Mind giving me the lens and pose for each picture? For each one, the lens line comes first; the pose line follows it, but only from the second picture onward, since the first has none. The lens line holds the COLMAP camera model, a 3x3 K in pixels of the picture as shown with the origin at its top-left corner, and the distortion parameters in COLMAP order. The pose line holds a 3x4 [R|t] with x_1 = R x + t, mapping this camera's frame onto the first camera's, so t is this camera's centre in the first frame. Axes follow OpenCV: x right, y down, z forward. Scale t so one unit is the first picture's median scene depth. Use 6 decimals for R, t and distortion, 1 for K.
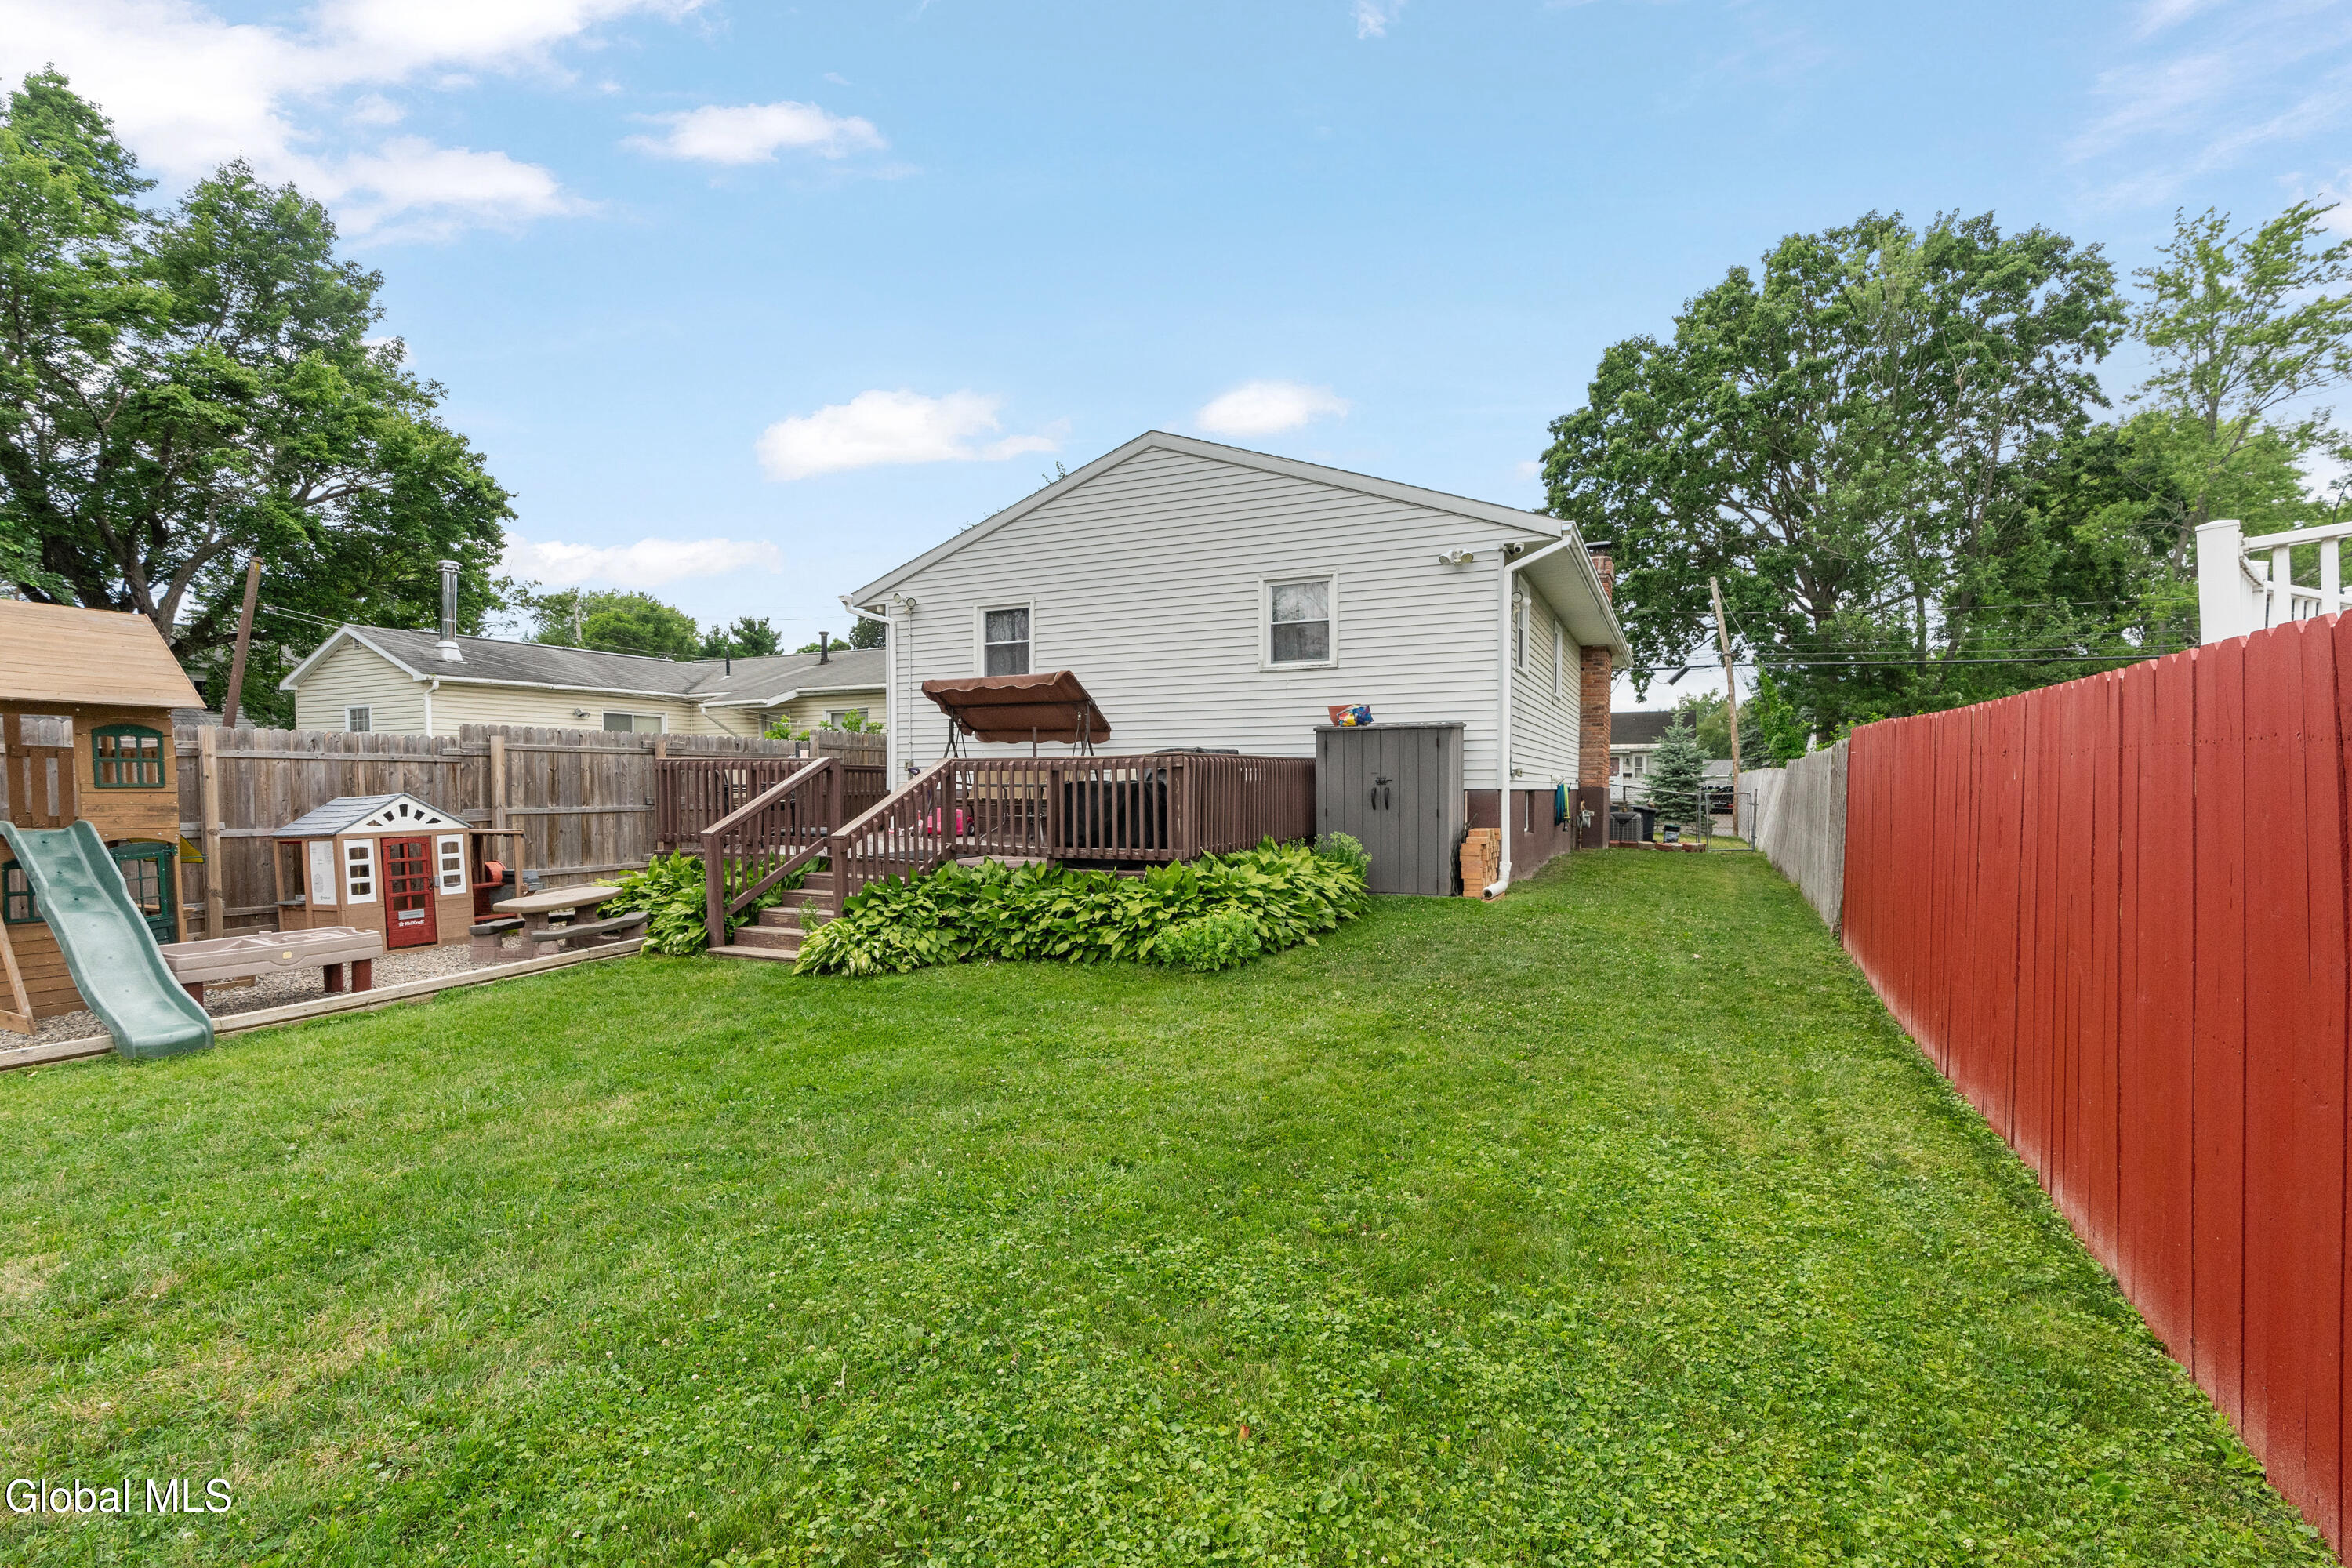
lens RADIAL K [[1062.5, 0, 1178.5], [0, 1062.5, 820.9], [0, 0, 1]] dist [-0.011894, 0.004414]
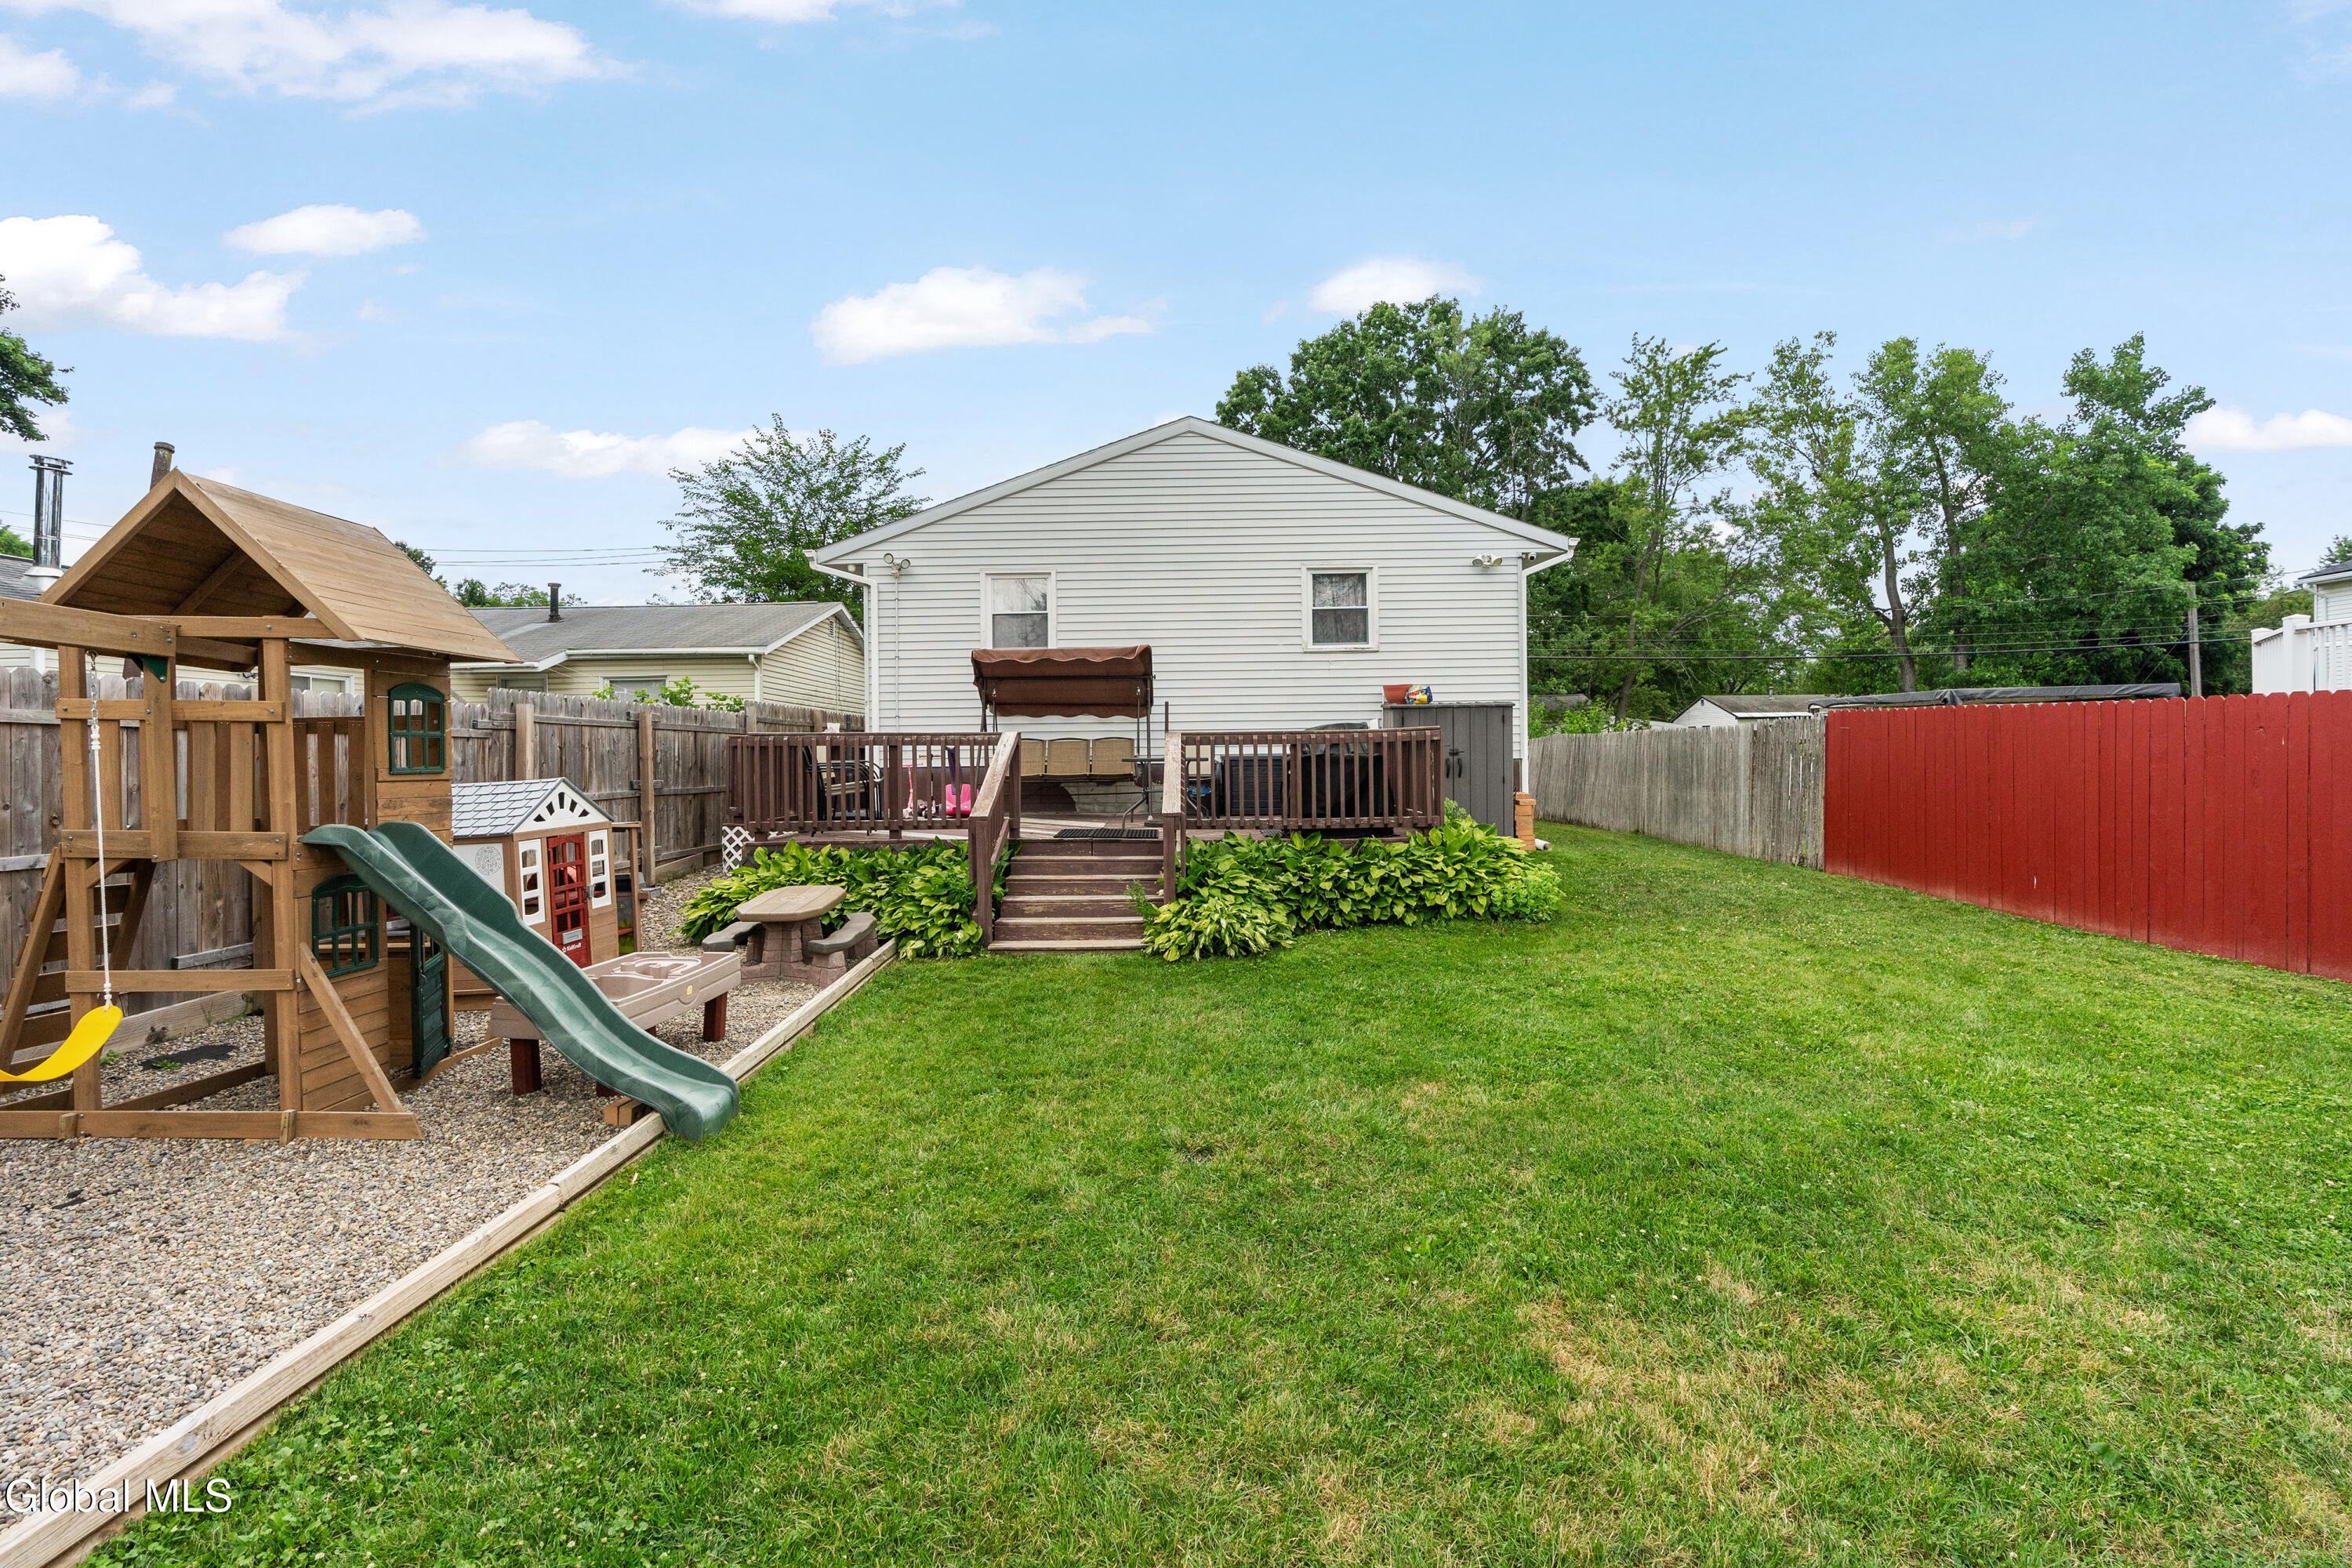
lens RADIAL K [[1062.5, 0, 1143.4], [0, 1062.5, 752.2], [0, 0, 1]] dist [-0.011894, 0.004414]
pose [[0.907090, -0.008191, 0.420856, -0.583296], [0.025464, 0.999047, -0.035440, -0.006108], [-0.420165, 0.042864, 0.906435, 0.108598]]
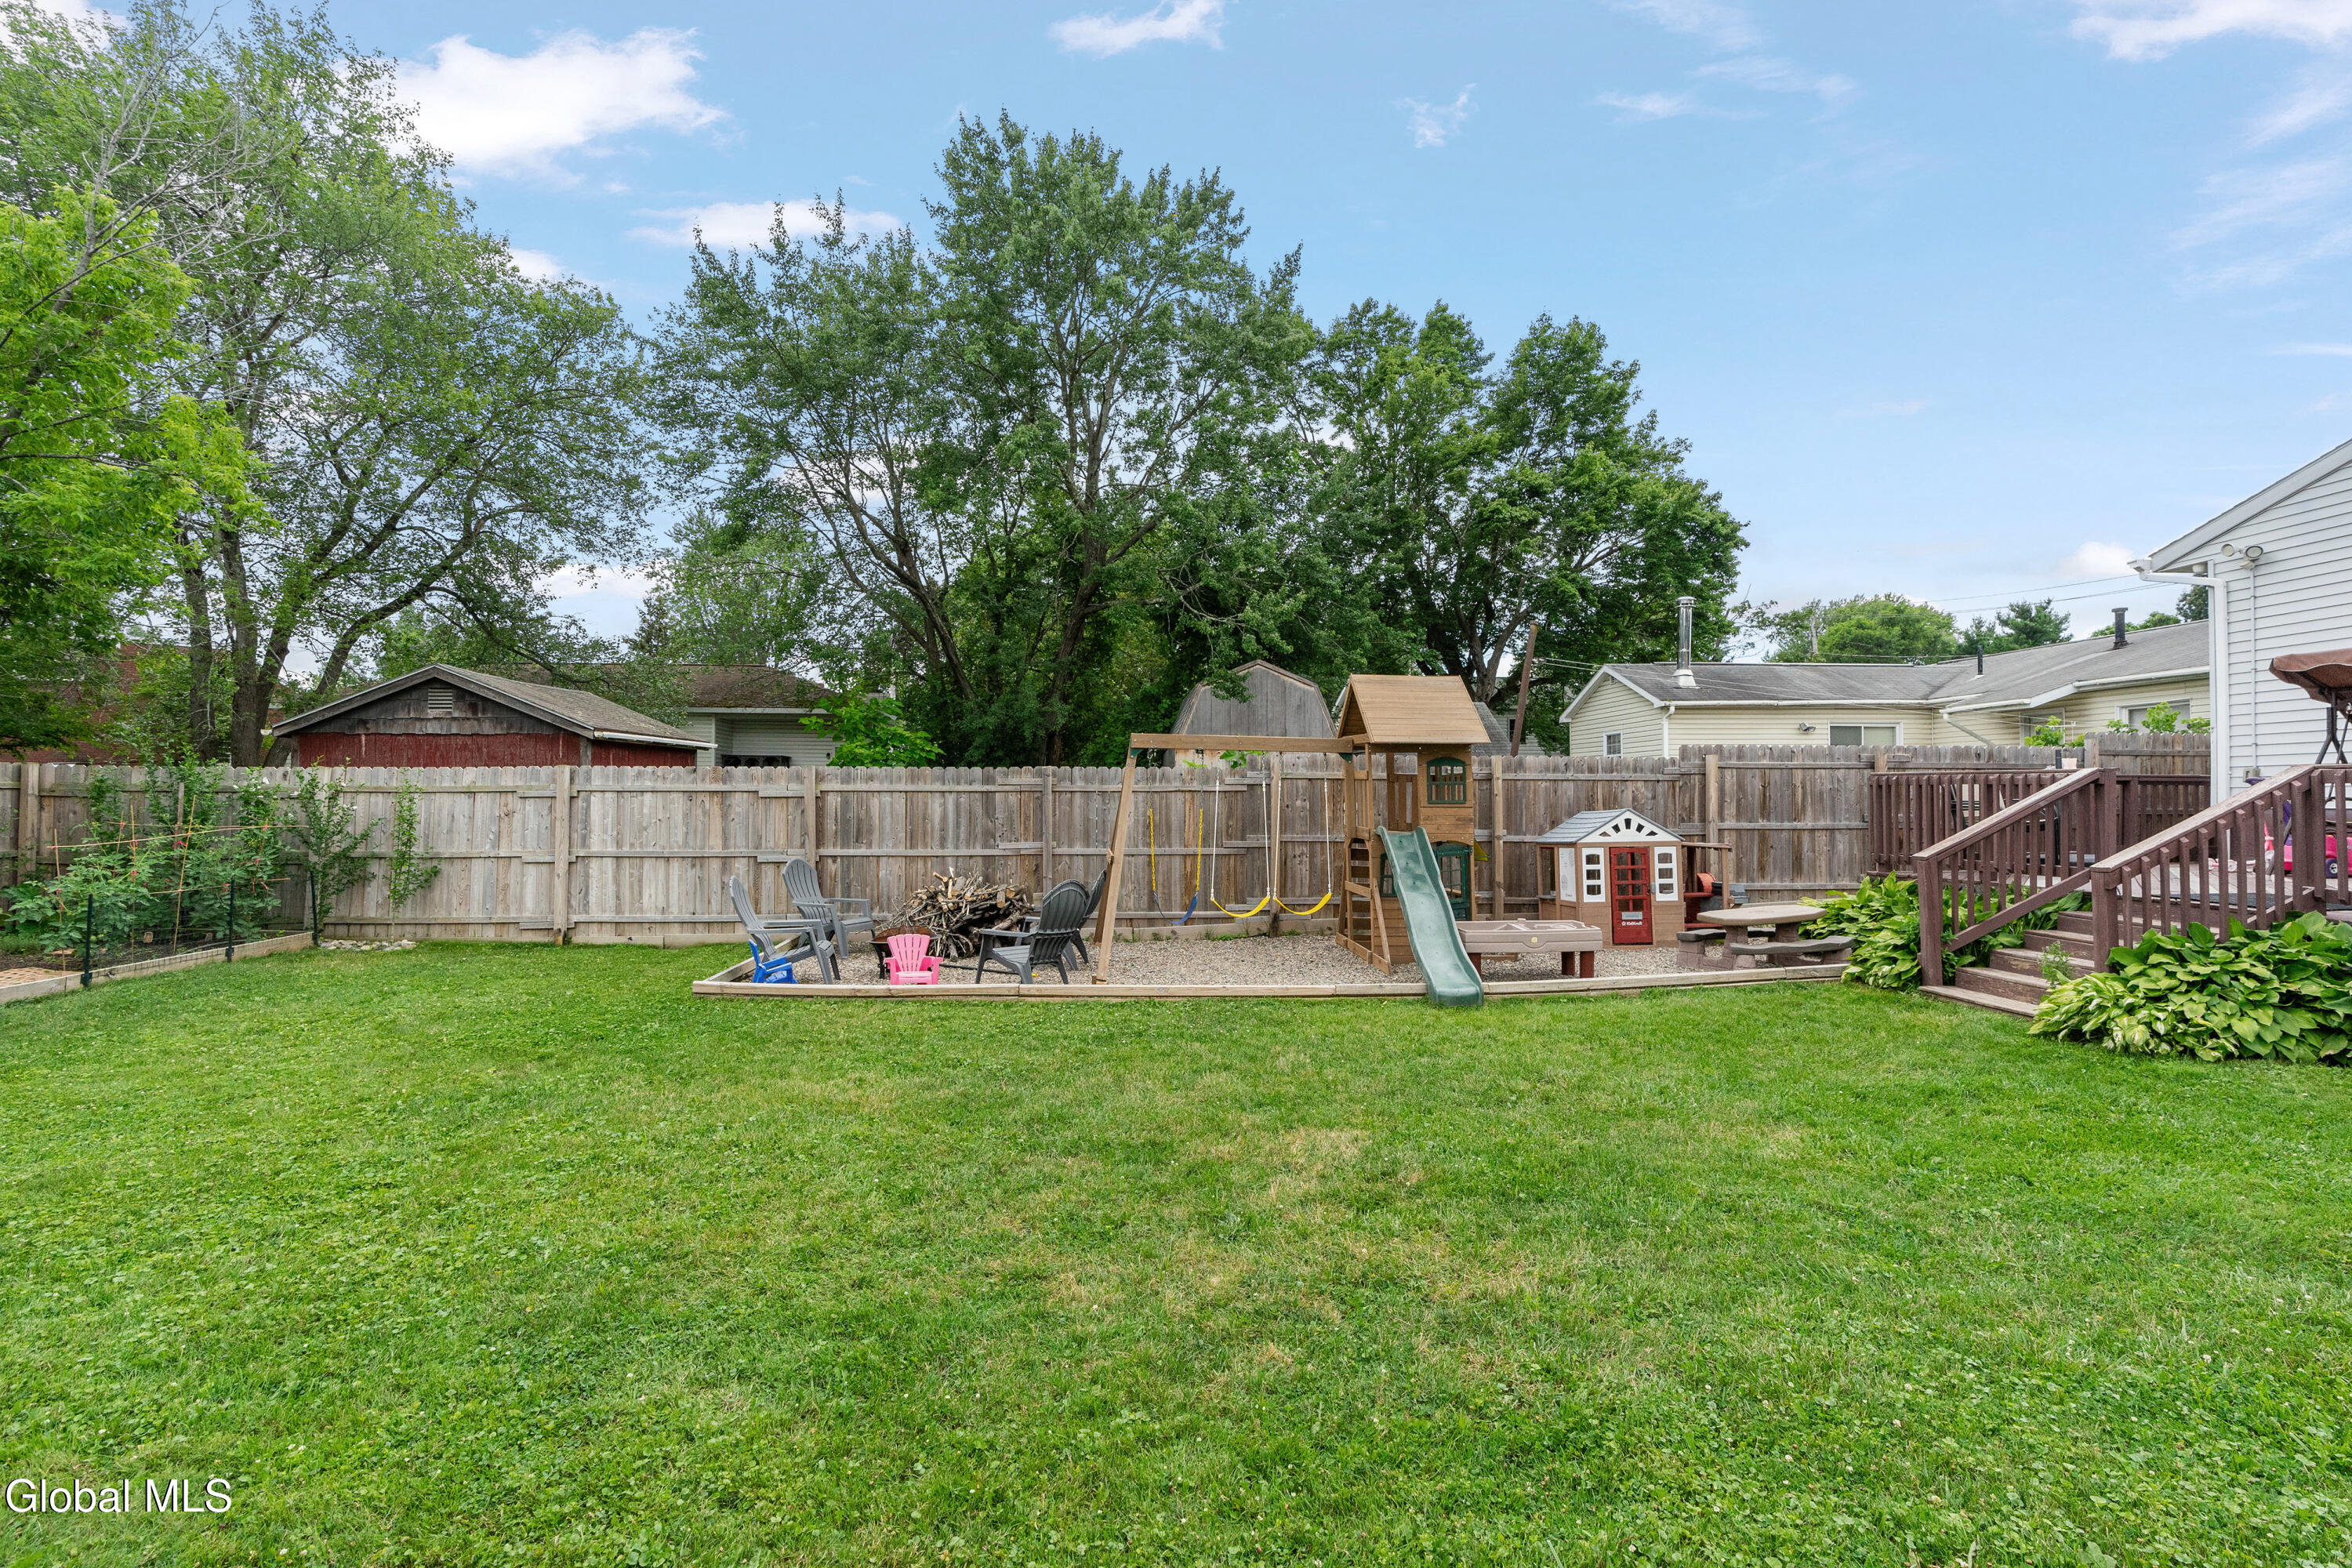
lens RADIAL K [[1062.5, 0, 1188.1], [0, 1062.5, 780.0], [0, 0, 1]] dist [-0.011894, 0.004414]
pose [[0.493184, -0.014065, -0.869812, 0.024294], [-0.030525, 0.998974, -0.033461, -0.003645], [0.869390, 0.043054, 0.492248, 0.020151]]
